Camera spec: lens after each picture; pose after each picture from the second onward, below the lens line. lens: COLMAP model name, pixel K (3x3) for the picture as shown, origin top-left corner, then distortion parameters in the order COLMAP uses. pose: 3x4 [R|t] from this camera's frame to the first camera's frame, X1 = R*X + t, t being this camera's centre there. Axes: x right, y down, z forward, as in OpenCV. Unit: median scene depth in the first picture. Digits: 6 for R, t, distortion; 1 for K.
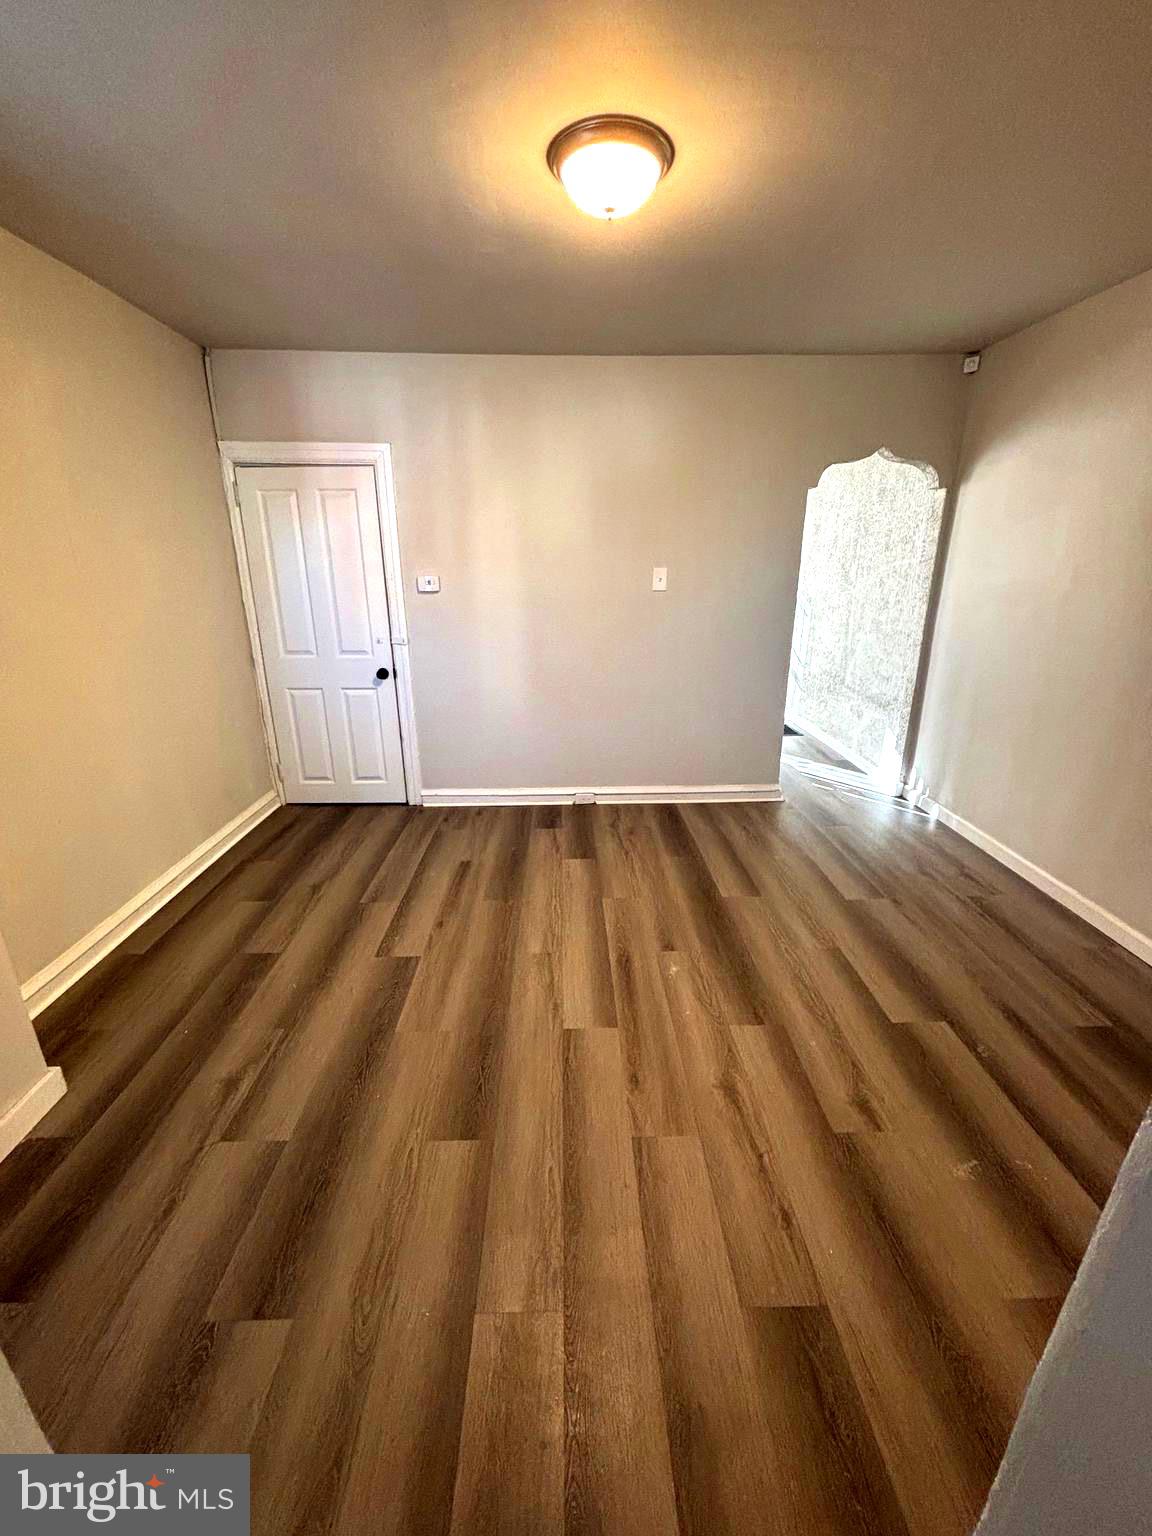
lens RADIAL K [[620.7, 0, 579.2], [0, 620.7, 767.4], [0, 0, 1]] dist [-0.001169, 0.006538]
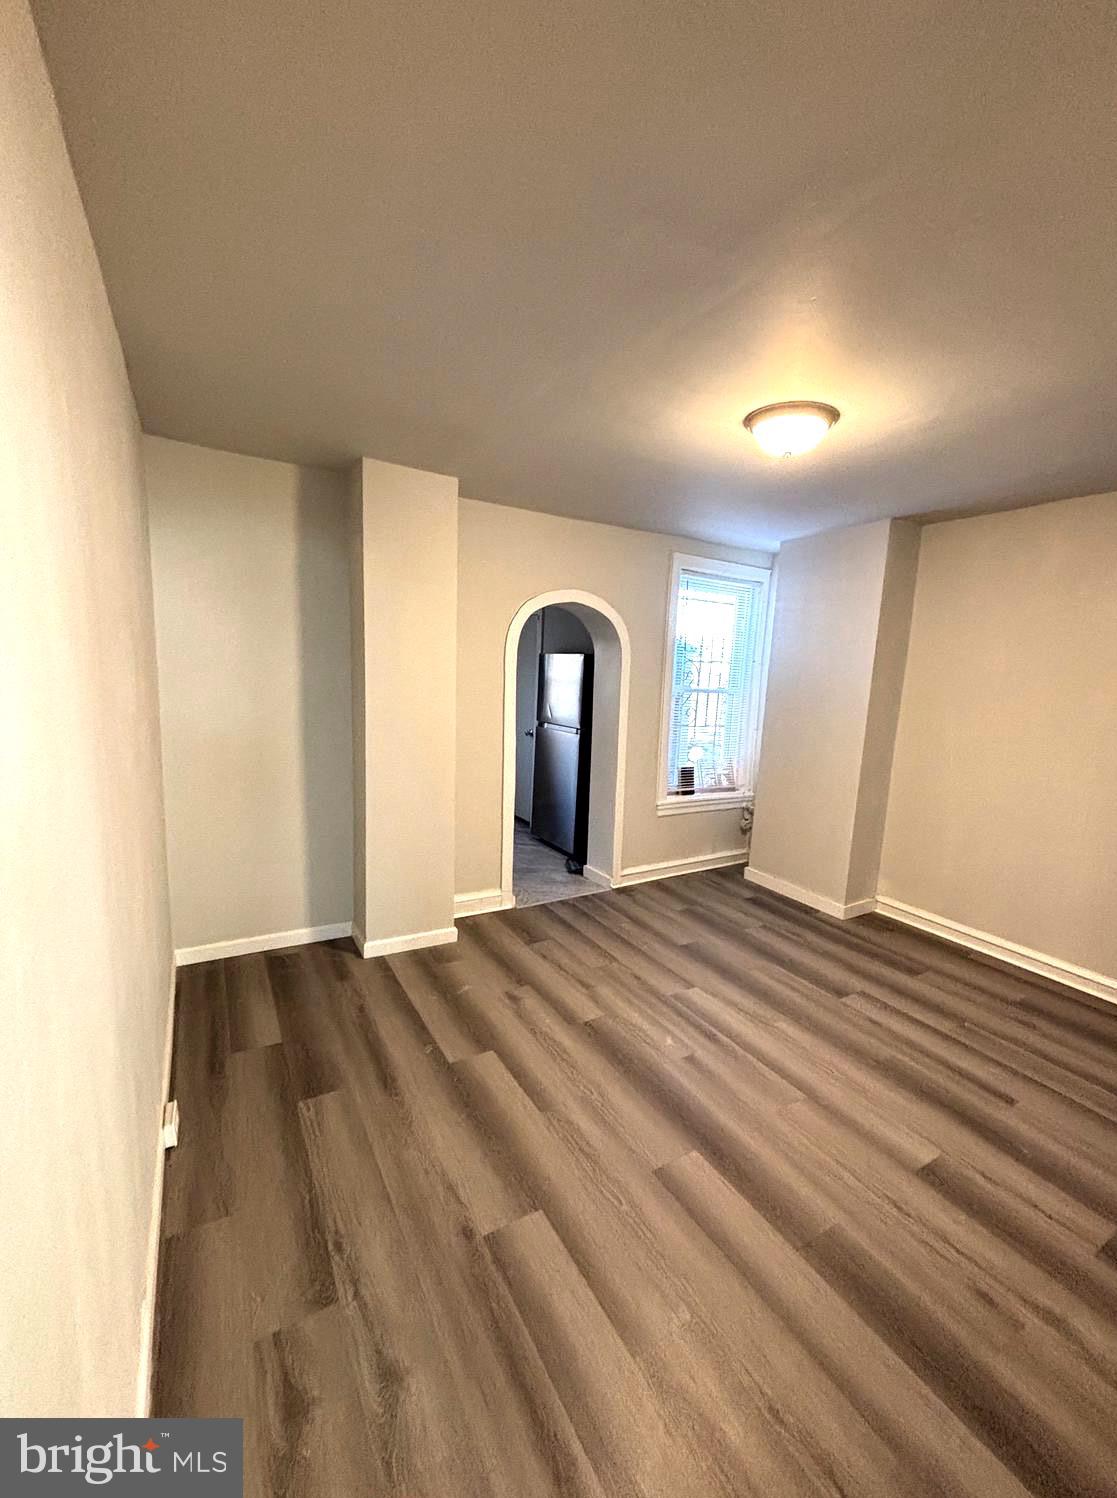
lens RADIAL K [[605.3, 0, 561.6], [0, 605.3, 748.4], [0, 0, 1]] dist [-0.001169, 0.006538]
pose [[-0.881712, 0.026533, -0.471041, 0.818622], [-0.189541, 0.894378, 0.405169, -0.550180], [0.432039, 0.446524, -0.783555, 1.519551]]
